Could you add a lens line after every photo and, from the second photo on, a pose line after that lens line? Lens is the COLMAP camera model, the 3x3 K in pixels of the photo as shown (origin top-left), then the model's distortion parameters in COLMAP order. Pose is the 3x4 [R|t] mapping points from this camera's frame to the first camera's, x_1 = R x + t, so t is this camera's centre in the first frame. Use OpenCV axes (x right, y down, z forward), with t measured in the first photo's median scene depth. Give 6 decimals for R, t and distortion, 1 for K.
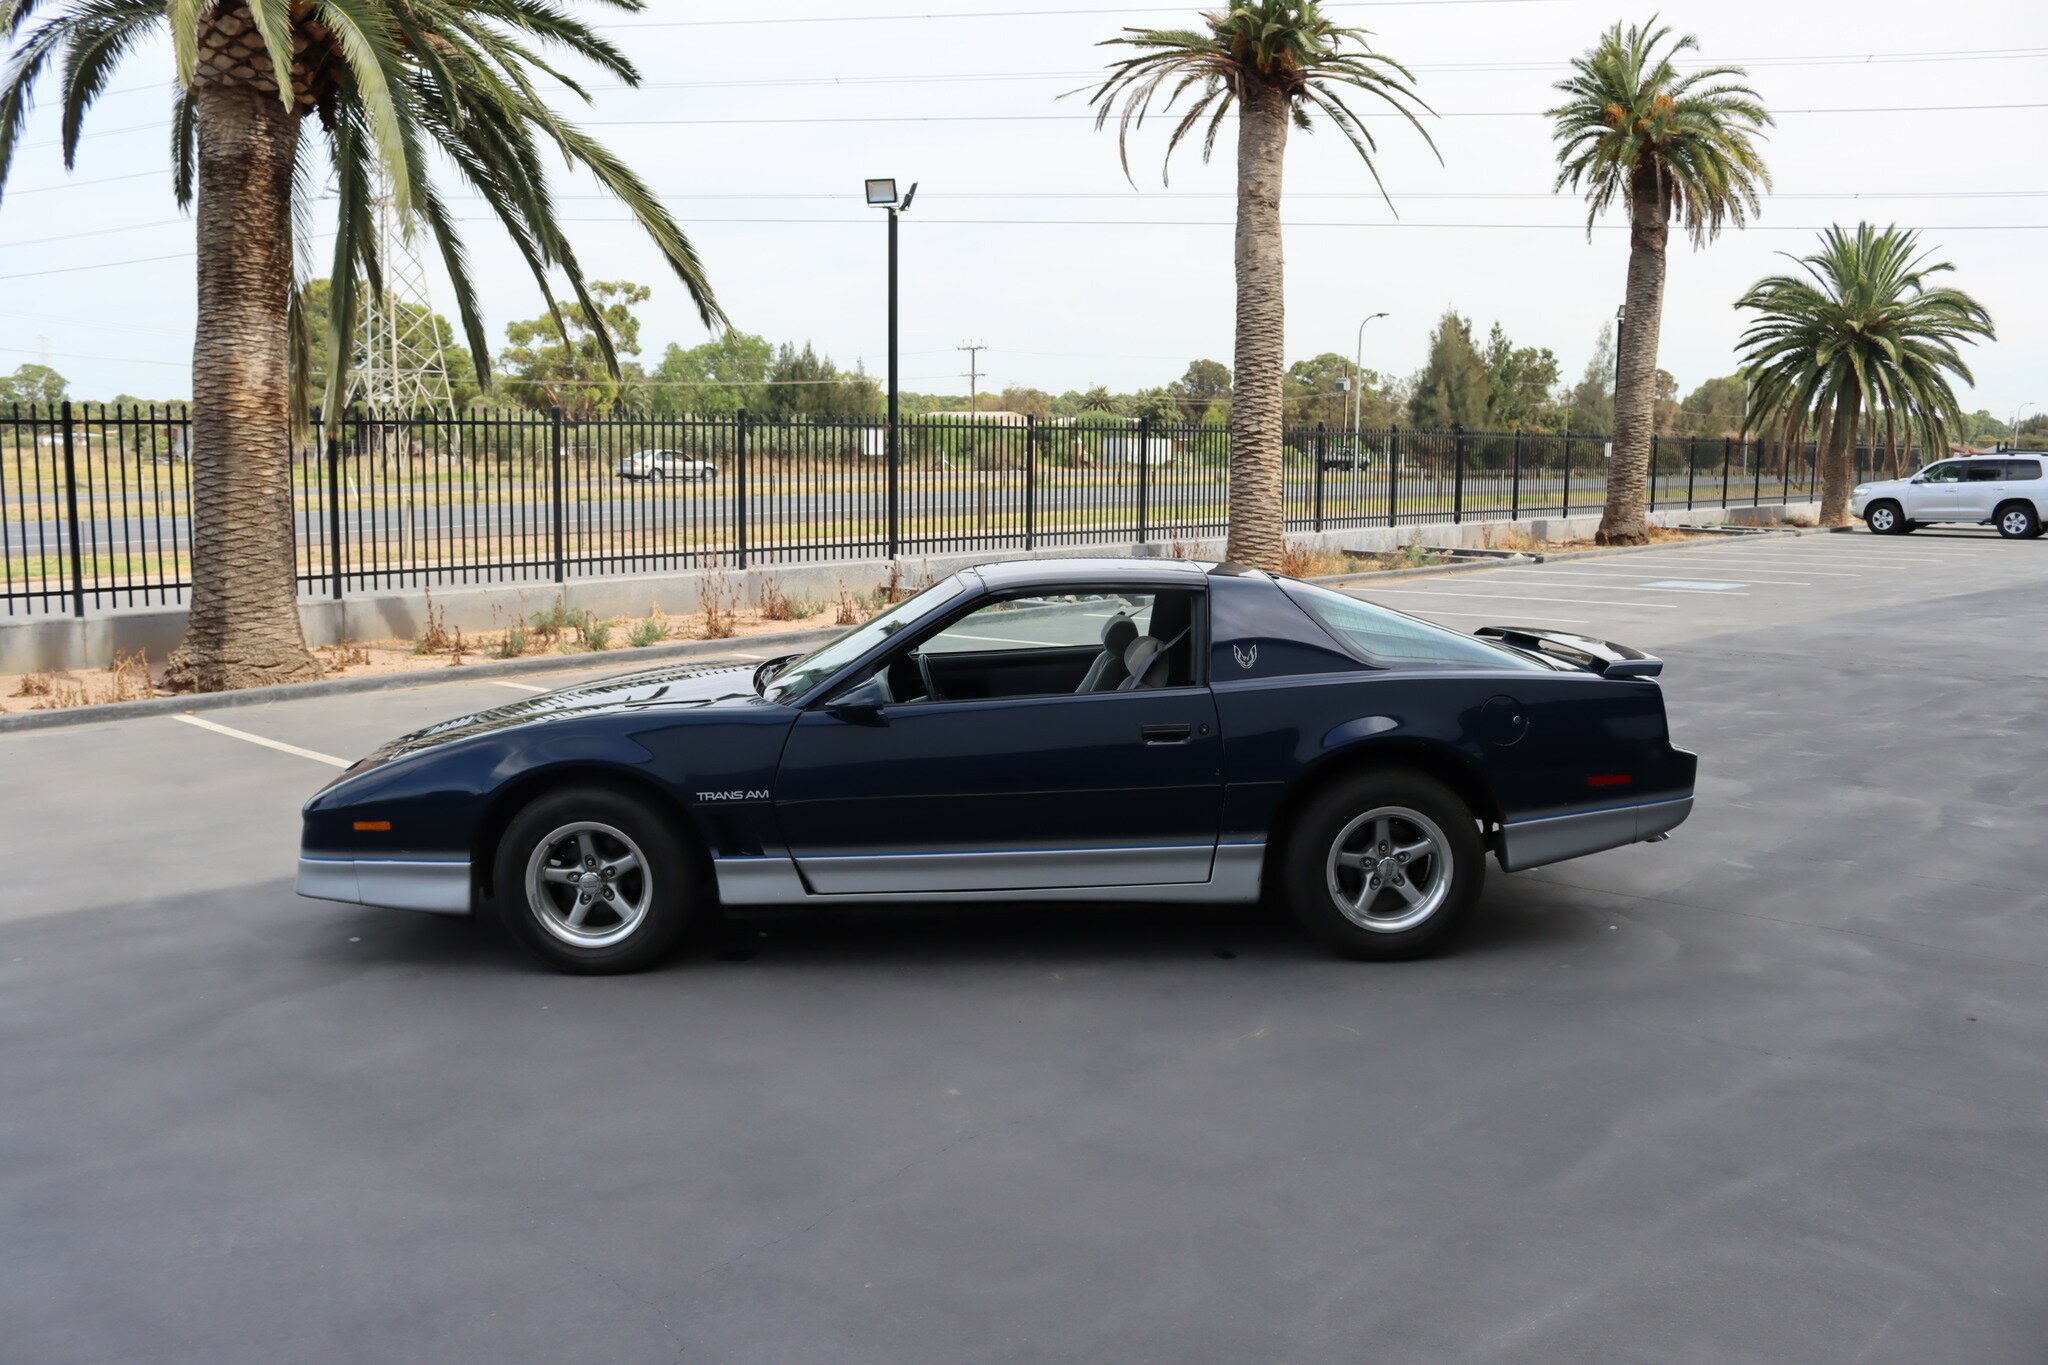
lens RADIAL K [[1692.8, 0, 1019.5], [0, 1692.8, 676.3], [0, 0, 1]] dist [-0.153777, 0.126948]
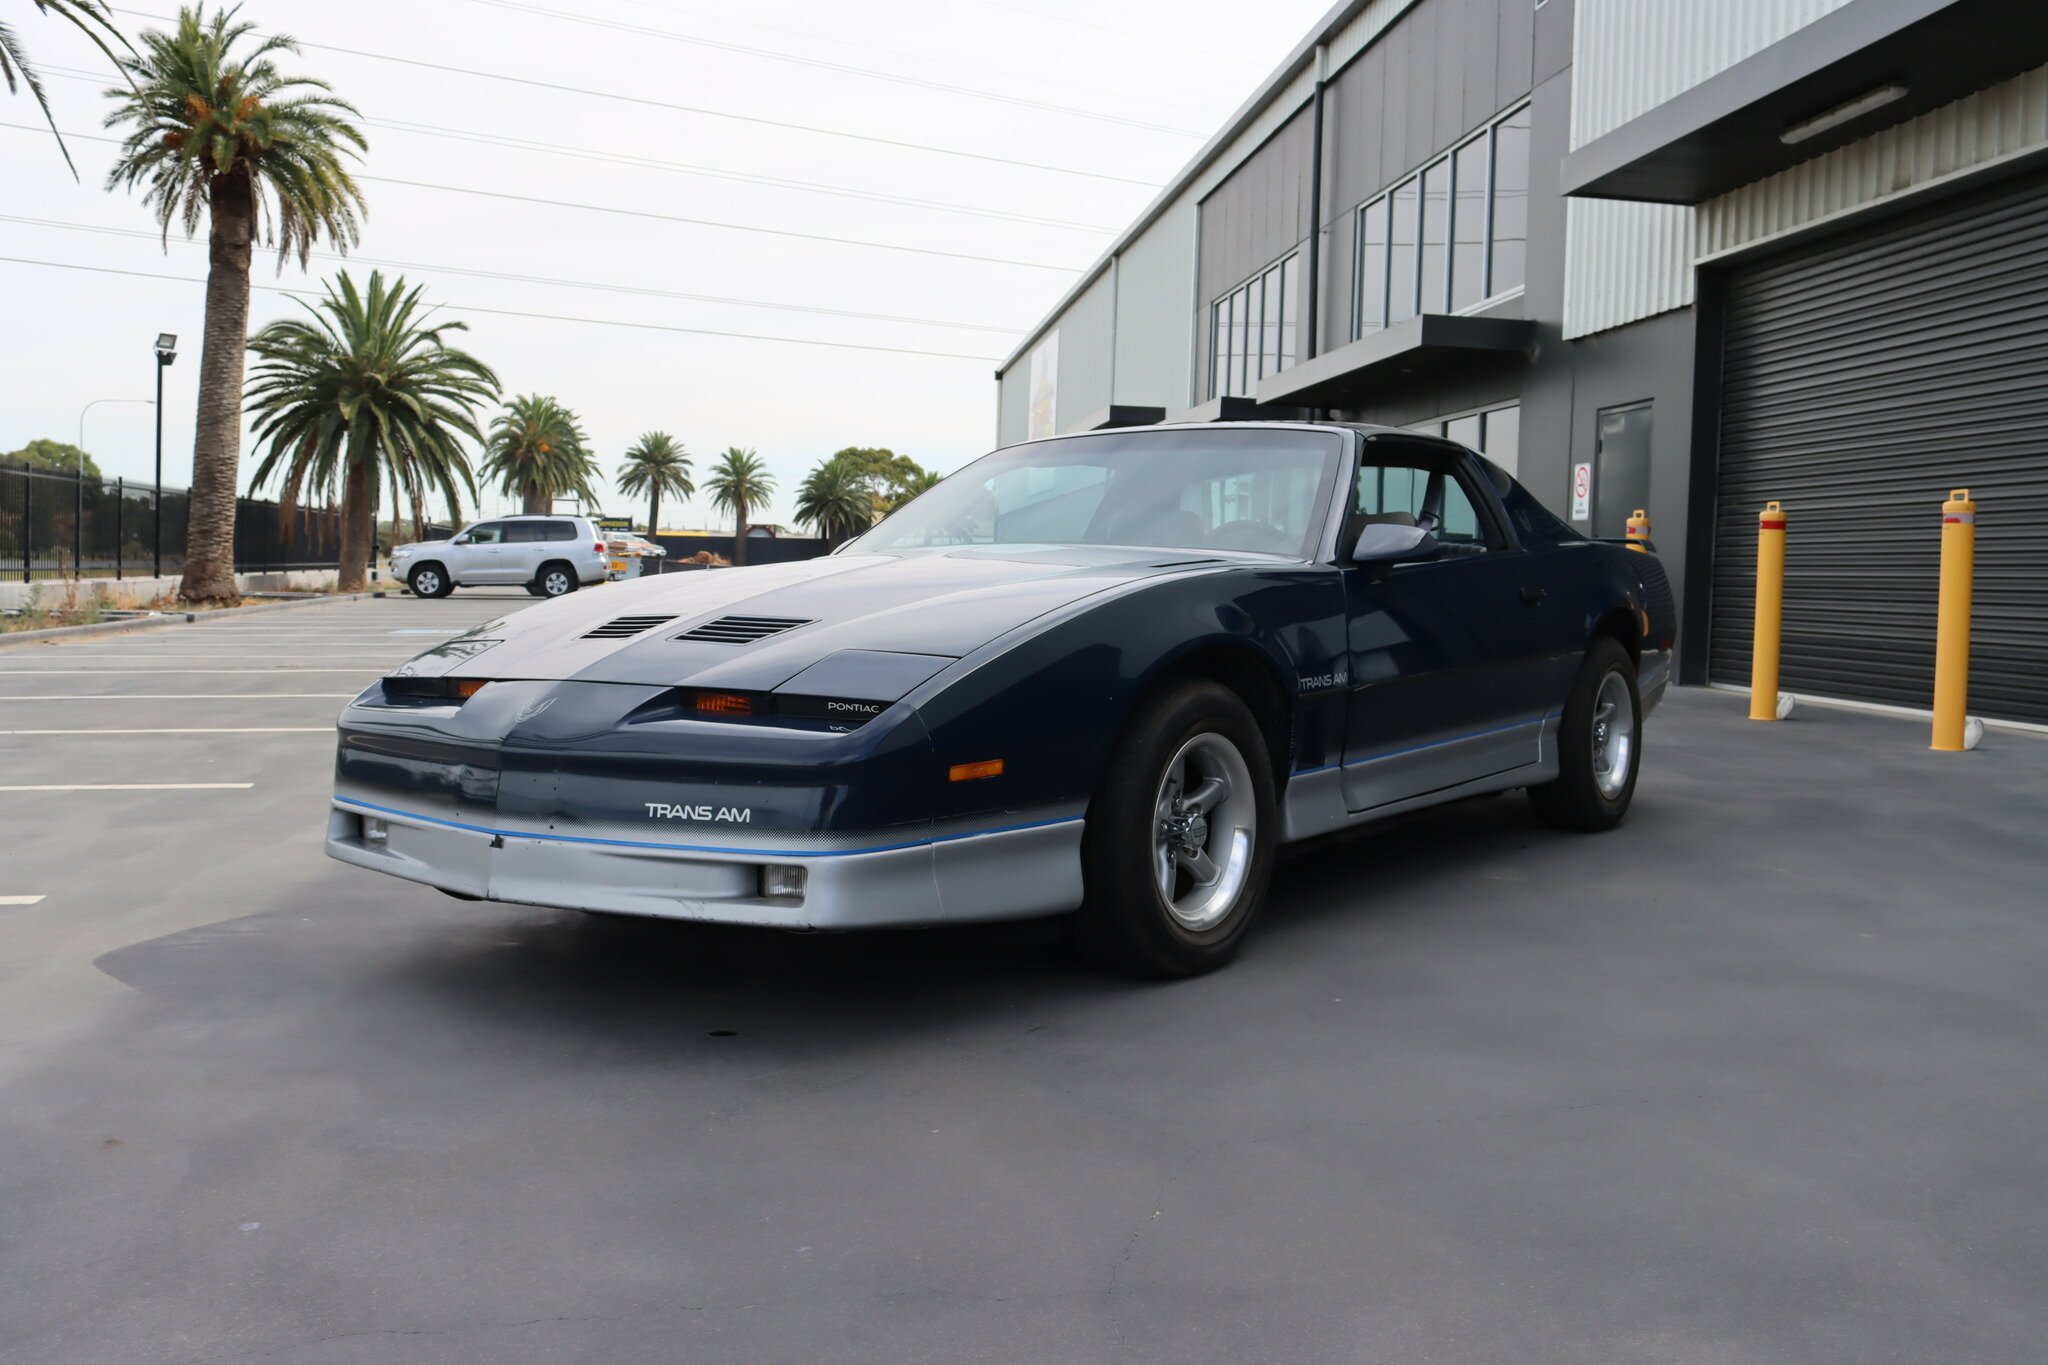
lens RADIAL K [[1844.9, 0, 1073.3], [0, 1844.9, 703.7], [0, 0, 1]] dist [-0.091533, -0.000924]
pose [[0.580894, -0.046498, 0.812650, -0.252573], [0.084954, 0.996378, -0.003716, 0.021217], [-0.809534, 0.071196, 0.582740, 0.178137]]
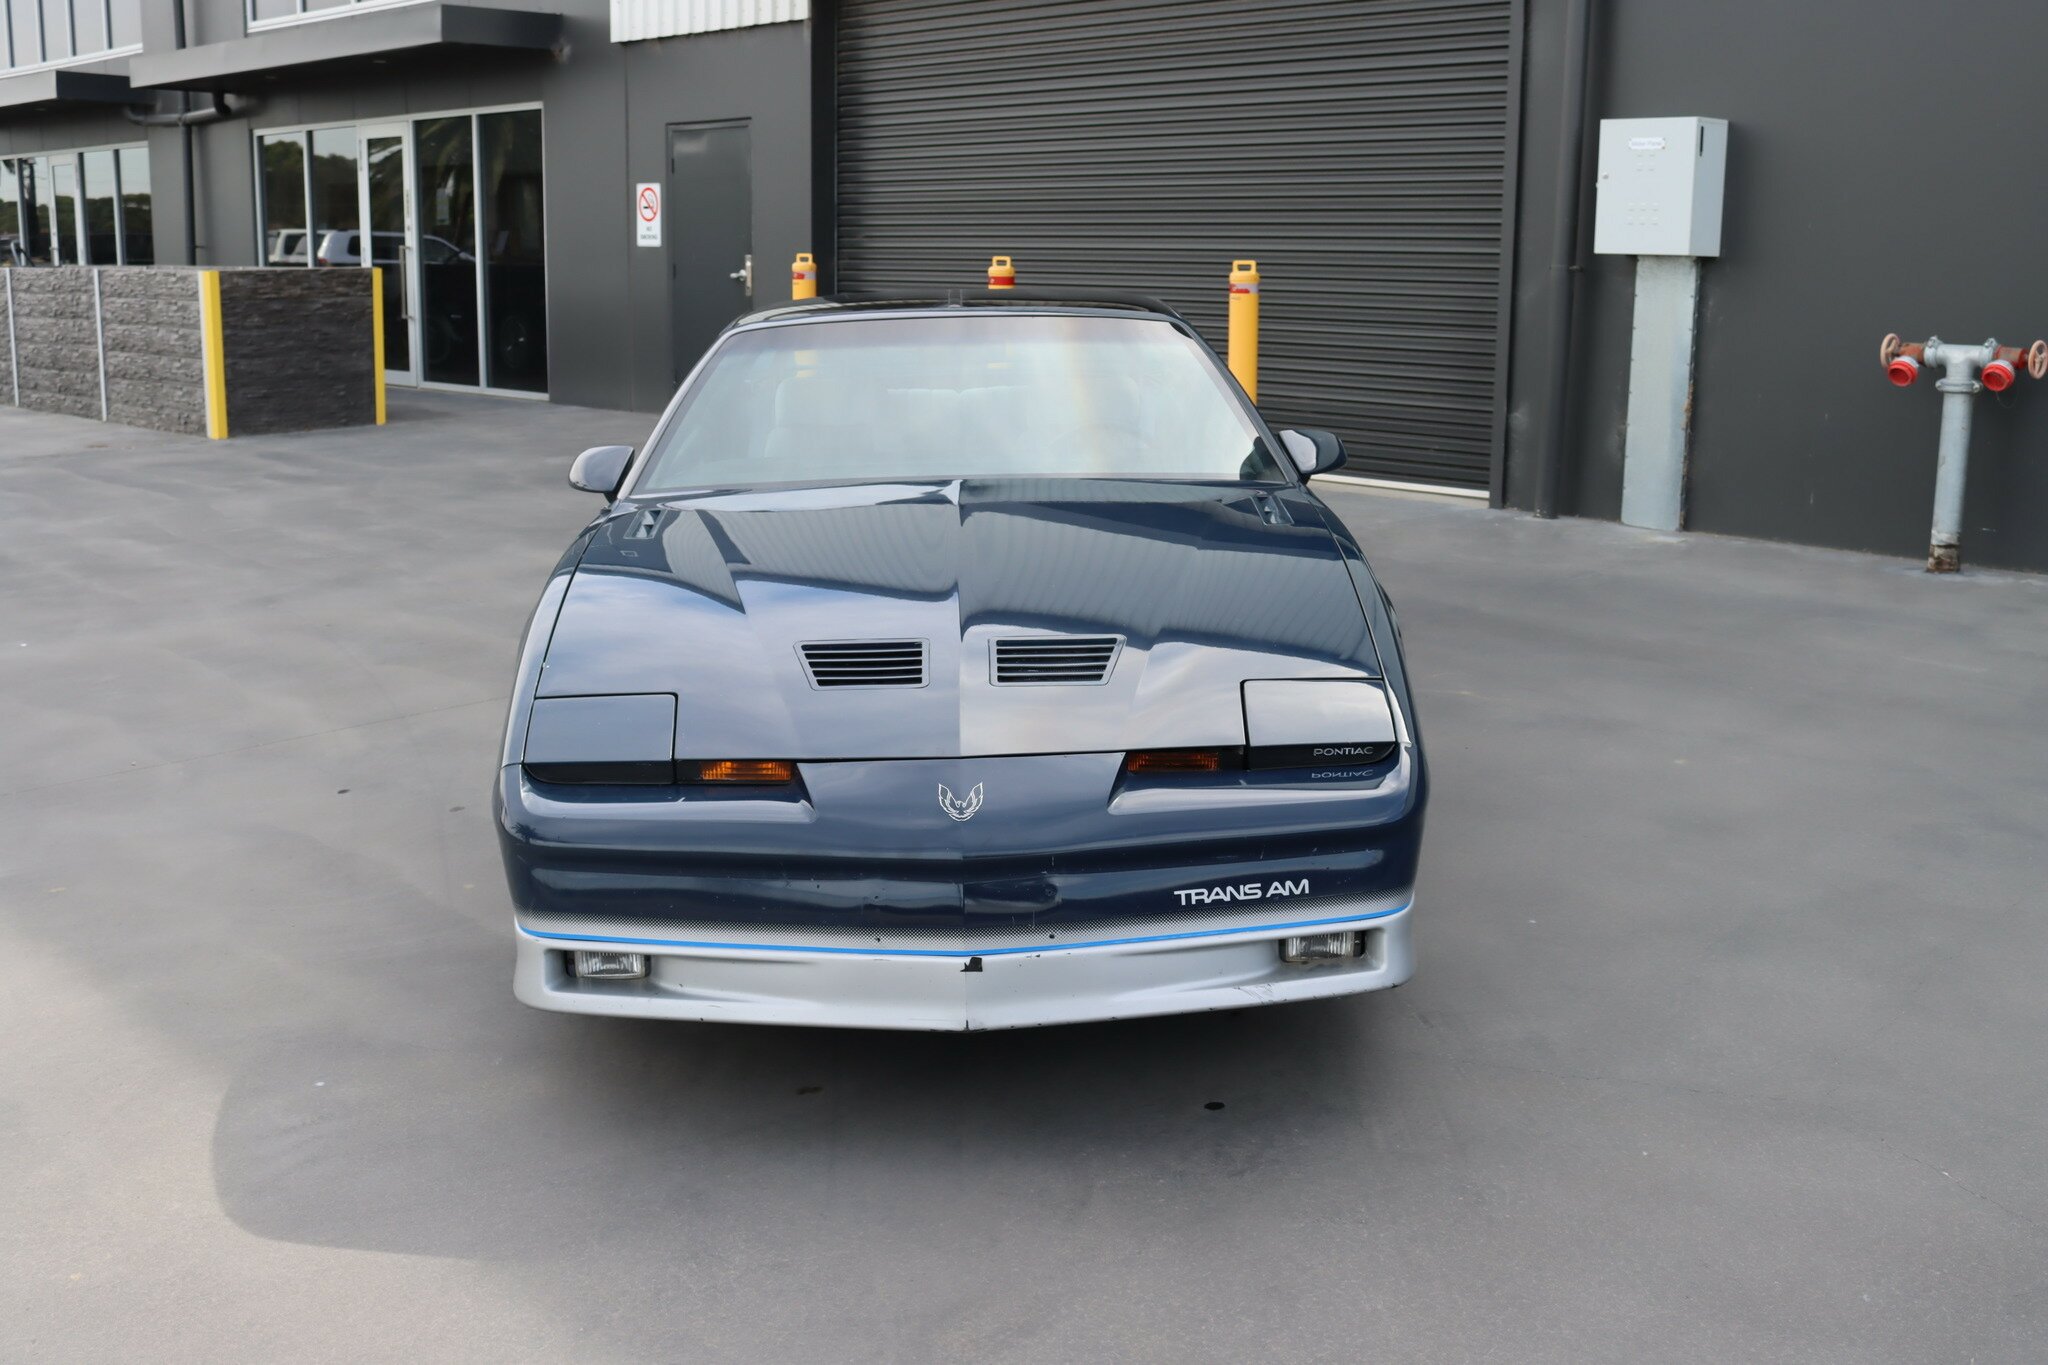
lens RADIAL K [[2055.8, 0, 1041.5], [0, 2055.8, 701.7], [0, 0, 1]] dist [-0.094803, 0.000000]
pose [[-0.022271, -0.224375, 0.974248, -0.304928], [0.126143, 0.966071, 0.225376, -0.031851], [-0.991762, 0.127914, 0.006788, 0.324484]]
